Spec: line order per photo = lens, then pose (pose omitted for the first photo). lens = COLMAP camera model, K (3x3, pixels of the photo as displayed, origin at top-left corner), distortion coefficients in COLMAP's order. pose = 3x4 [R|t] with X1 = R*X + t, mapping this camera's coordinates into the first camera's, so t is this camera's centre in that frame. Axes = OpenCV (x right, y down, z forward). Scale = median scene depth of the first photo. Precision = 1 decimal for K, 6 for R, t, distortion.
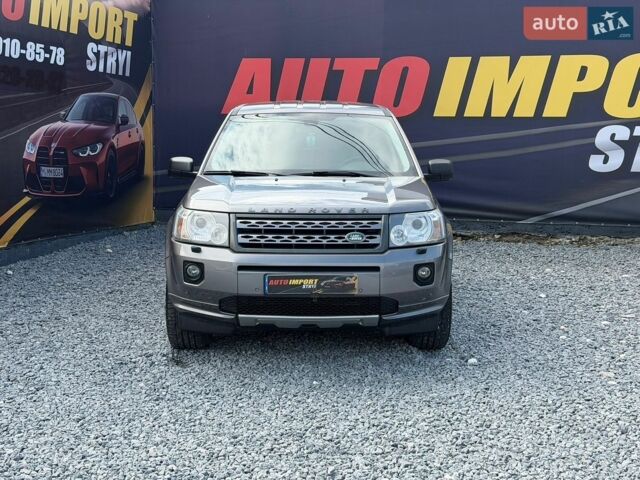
lens RADIAL K [[911.7, 0, 317.4], [0, 911.7, 237.7], [0, 0, 1]] dist [0.186746, 0.000000]
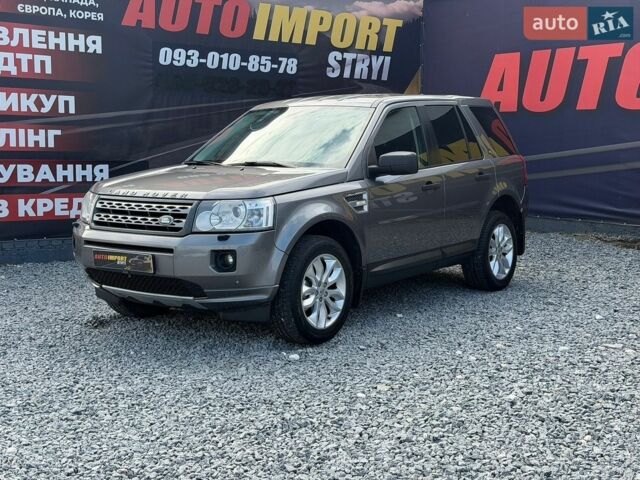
lens RADIAL K [[911.7, 0, 320.0], [0, 911.7, 242.7], [0, 0, 1]] dist [0.186746, 0.000000]
pose [[0.807942, 0.060909, -0.586106, 0.634861], [-0.063739, 0.997841, 0.015834, -0.002132], [0.585805, 0.024565, 0.810080, 0.193650]]
